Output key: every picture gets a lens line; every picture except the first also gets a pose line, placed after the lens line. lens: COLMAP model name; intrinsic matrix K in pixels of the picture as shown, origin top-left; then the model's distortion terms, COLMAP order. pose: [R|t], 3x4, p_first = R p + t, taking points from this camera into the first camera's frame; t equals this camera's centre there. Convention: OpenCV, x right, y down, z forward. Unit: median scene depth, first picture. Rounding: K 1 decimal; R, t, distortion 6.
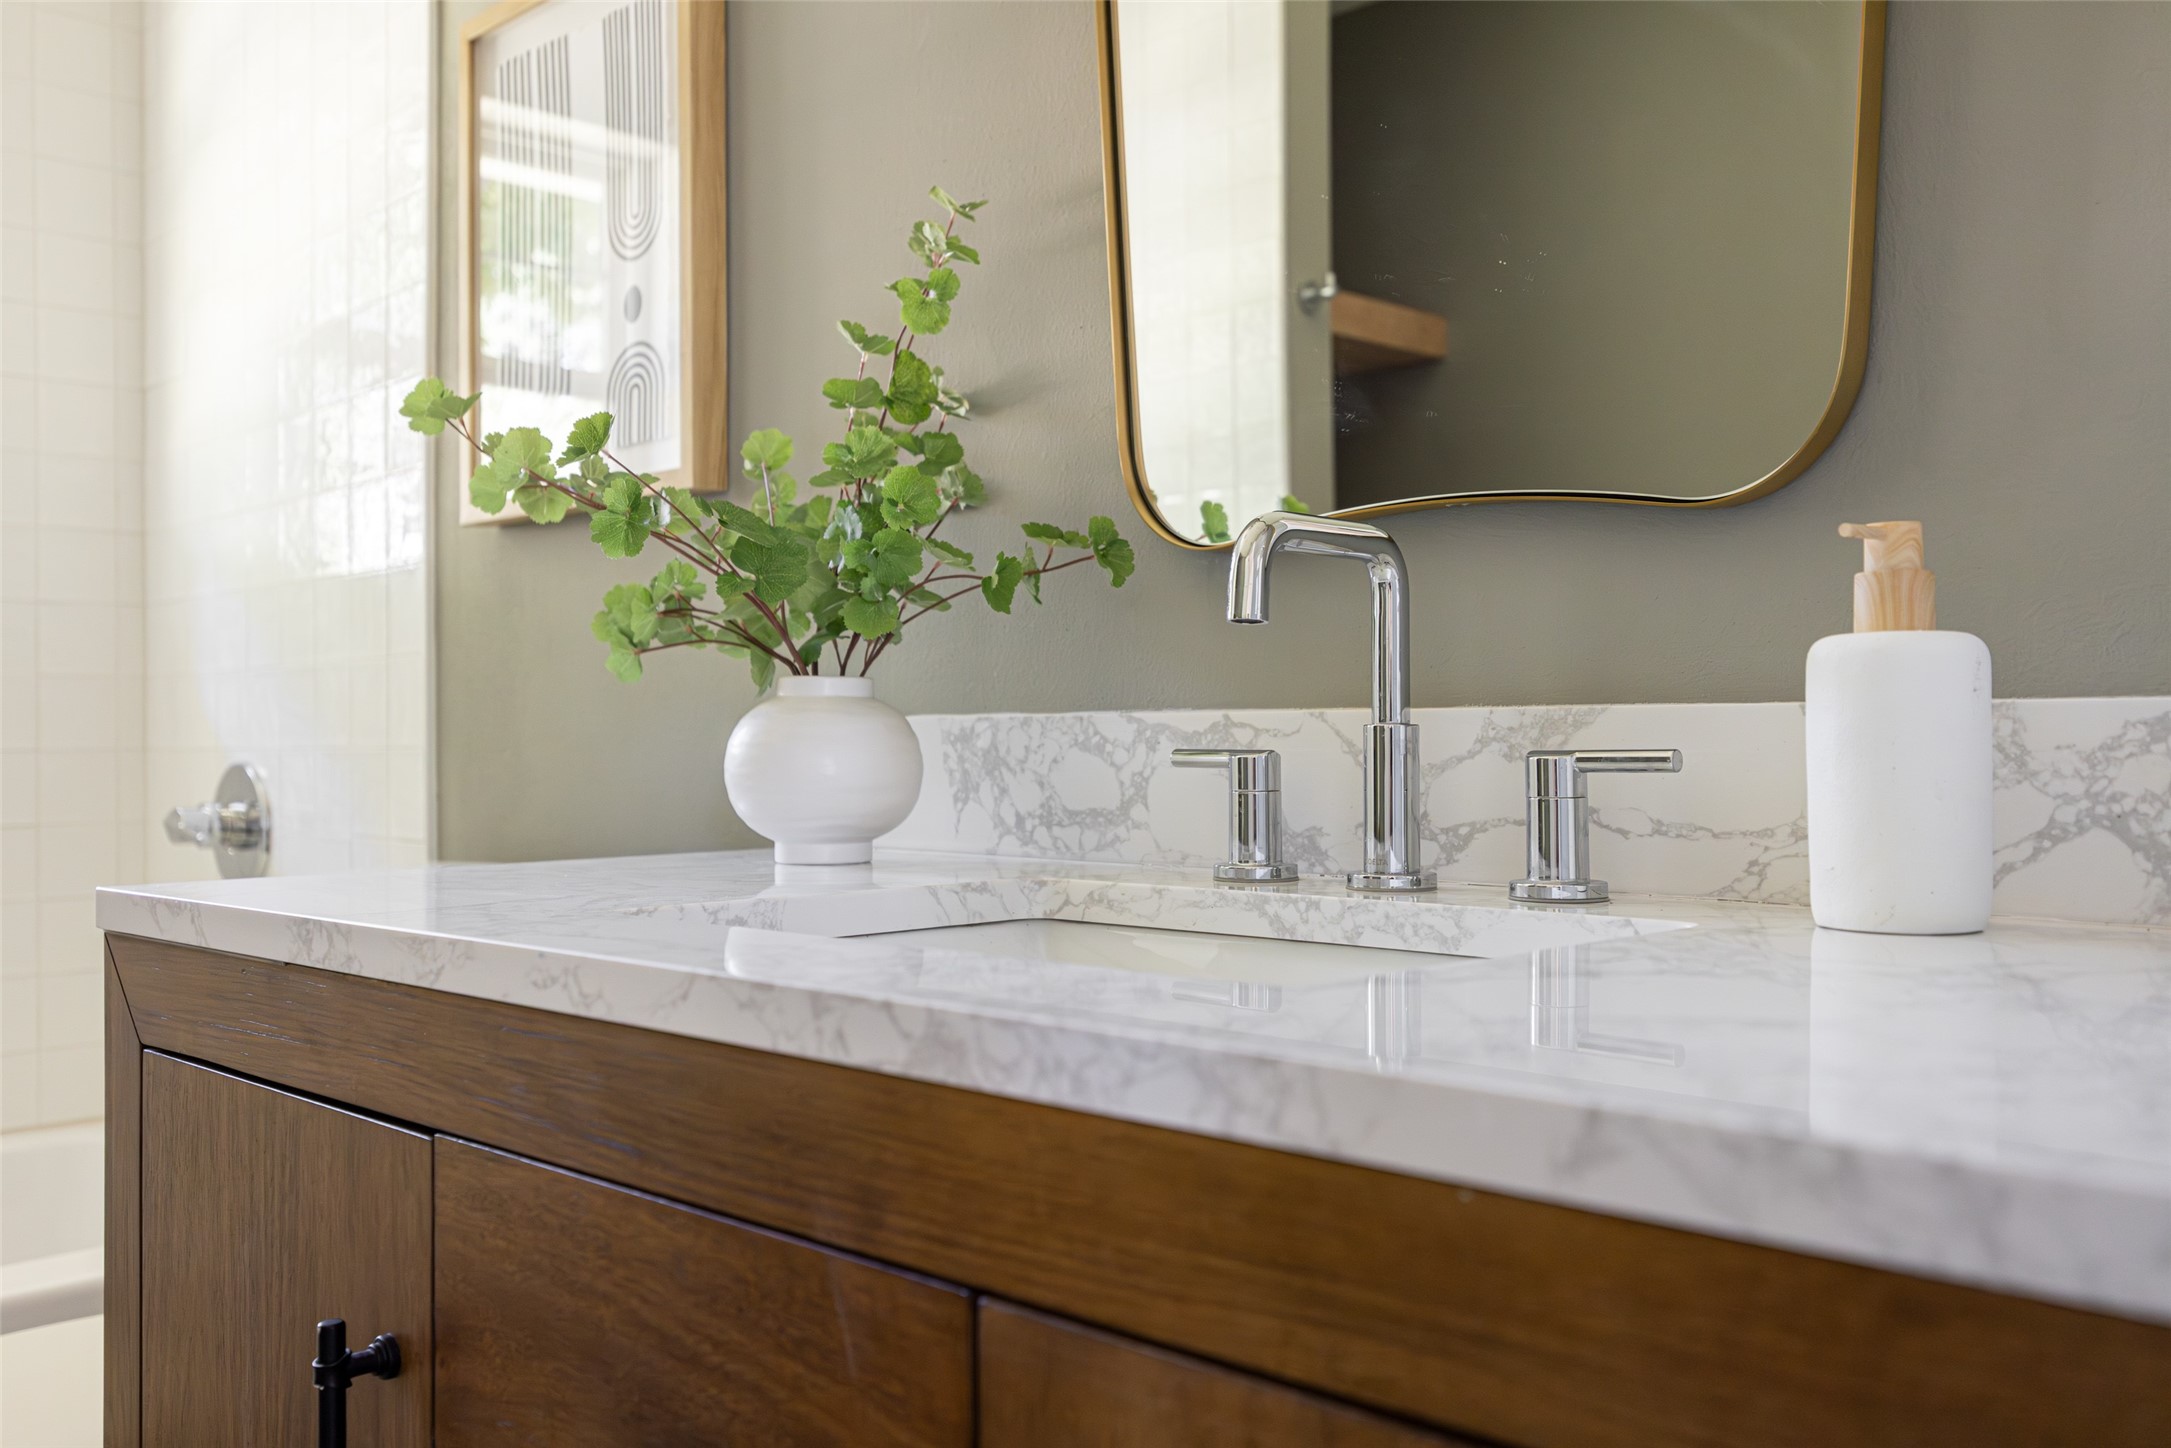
lens RADIAL K [[1931.4, 0, 1094.9], [0, 1931.4, 709.8], [0, 0, 1]] dist [0.029611, -0.008802]
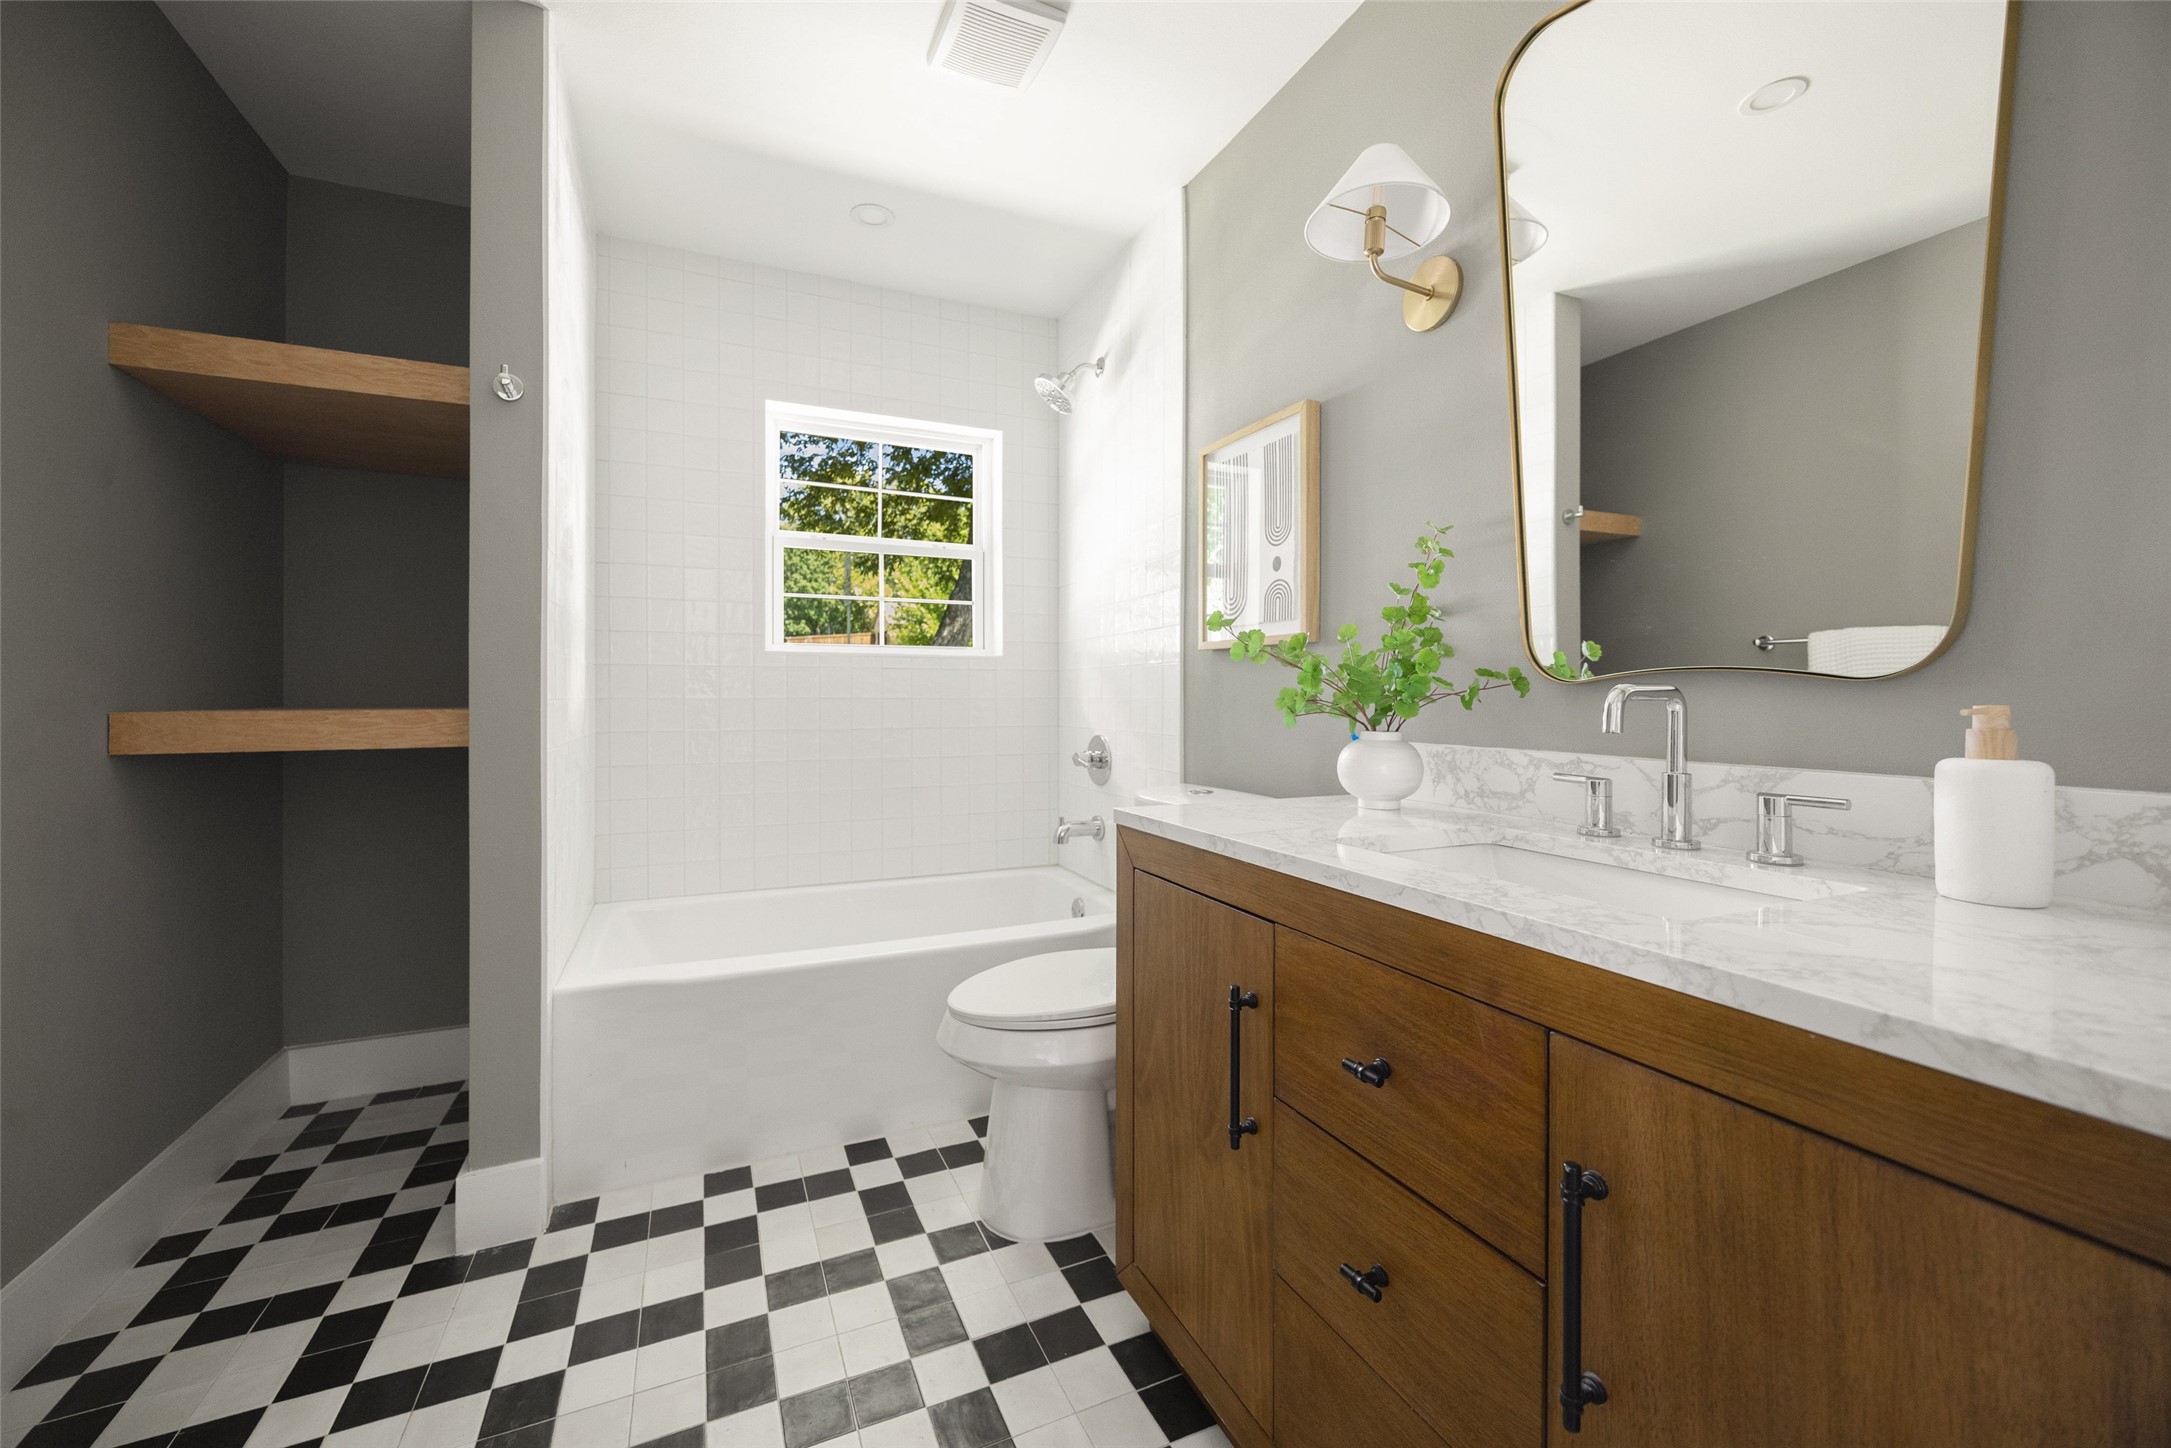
lens RADIAL K [[865.2, 0, 1052.5], [0, 865.2, 694.8], [0, 0, 1]] dist [-0.002748, 0.000759]
pose [[0.926176, 0.009748, -0.376966, -0.163766], [-0.004397, 0.999877, 0.015053, -0.111847], [0.377066, -0.012285, 0.926105, -0.224052]]
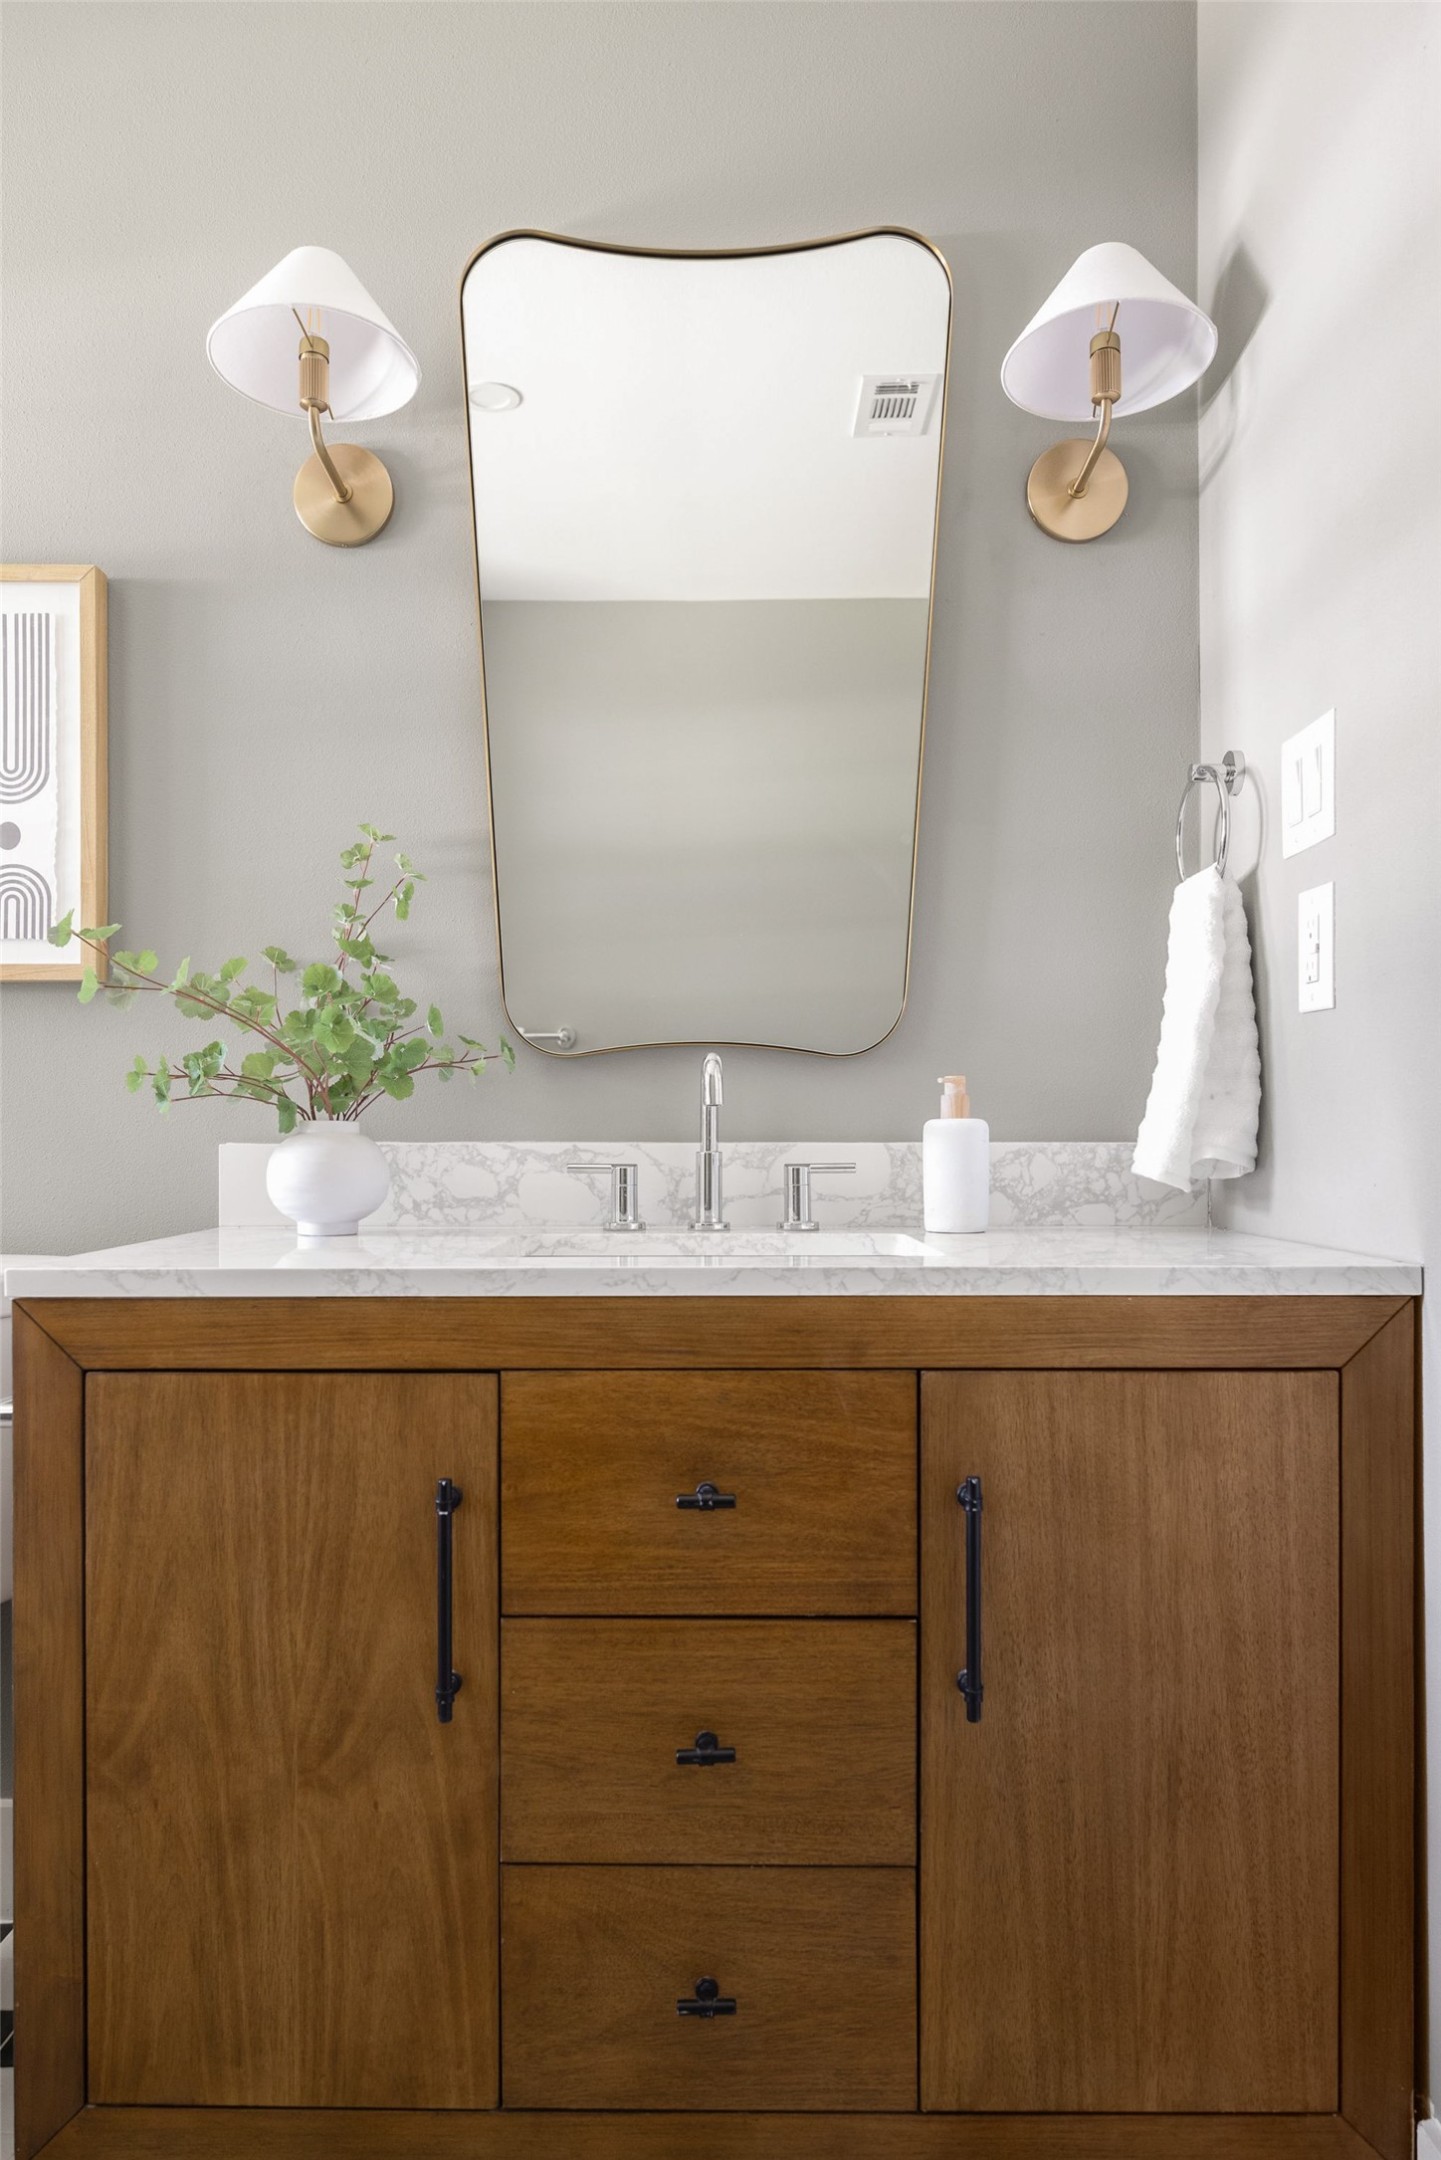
lens RADIAL K [[1484.6, 0, 771.8], [0, 1484.6, 1125.0], [0, 0, 1]] dist [-0.000271, 0.006660]
pose [[0.701687, 0.006785, 0.712453, -1.125101], [-0.012207, 0.999922, 0.002499, -0.030821], [-0.712381, -0.010450, 0.701715, -0.208799]]
